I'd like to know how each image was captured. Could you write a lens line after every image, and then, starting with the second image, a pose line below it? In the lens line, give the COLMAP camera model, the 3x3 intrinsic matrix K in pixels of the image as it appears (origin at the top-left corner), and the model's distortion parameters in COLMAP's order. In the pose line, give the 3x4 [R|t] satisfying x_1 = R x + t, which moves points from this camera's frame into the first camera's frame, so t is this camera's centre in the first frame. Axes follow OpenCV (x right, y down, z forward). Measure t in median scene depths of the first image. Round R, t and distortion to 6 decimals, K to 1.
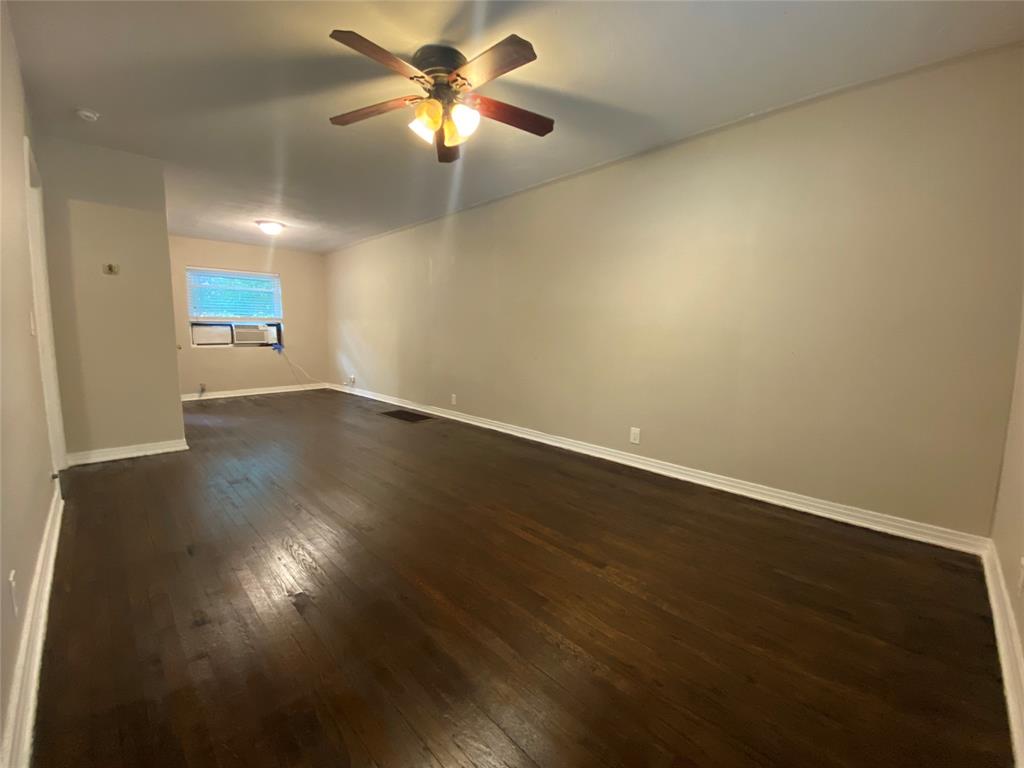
lens RADIAL K [[411.9, 0, 509.6], [0, 411.9, 377.6], [0, 0, 1]] dist [0.002277, -0.013449]
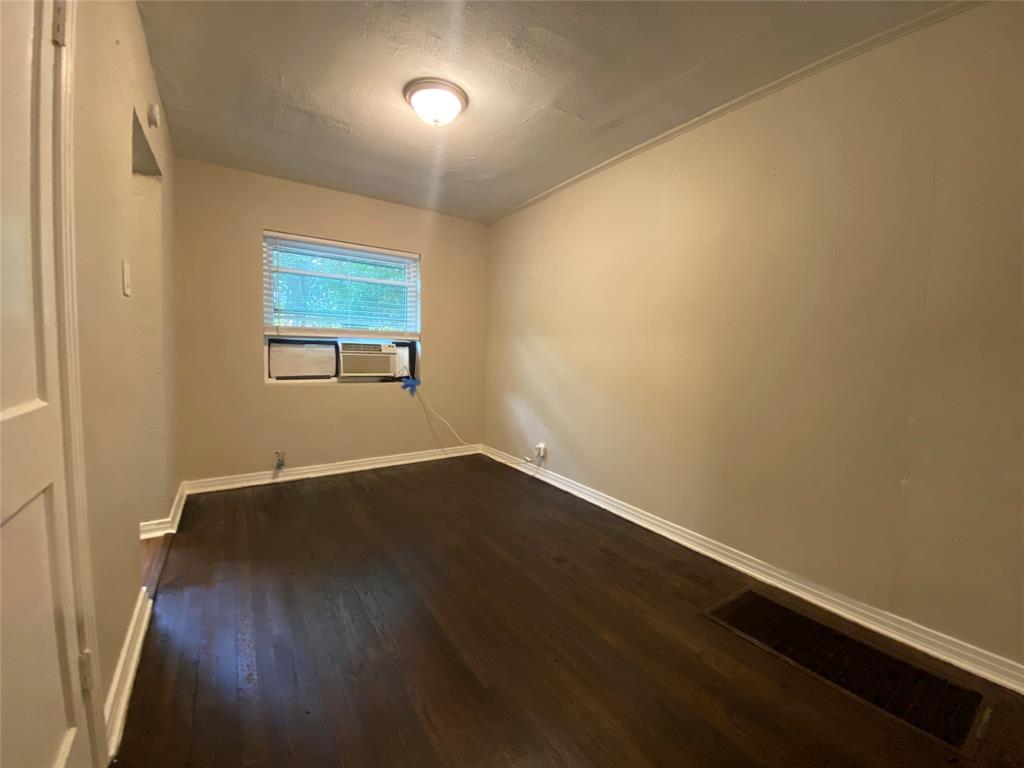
lens RADIAL K [[411.2, 0, 516.5], [0, 411.2, 380.6], [0, 0, 1]] dist [0.000703, -0.000044]
pose [[0.980743, 0.037365, -0.191697, -0.320080], [-0.044285, 0.998508, -0.031938, -0.068223], [0.190218, 0.039813, 0.980934, 0.487066]]
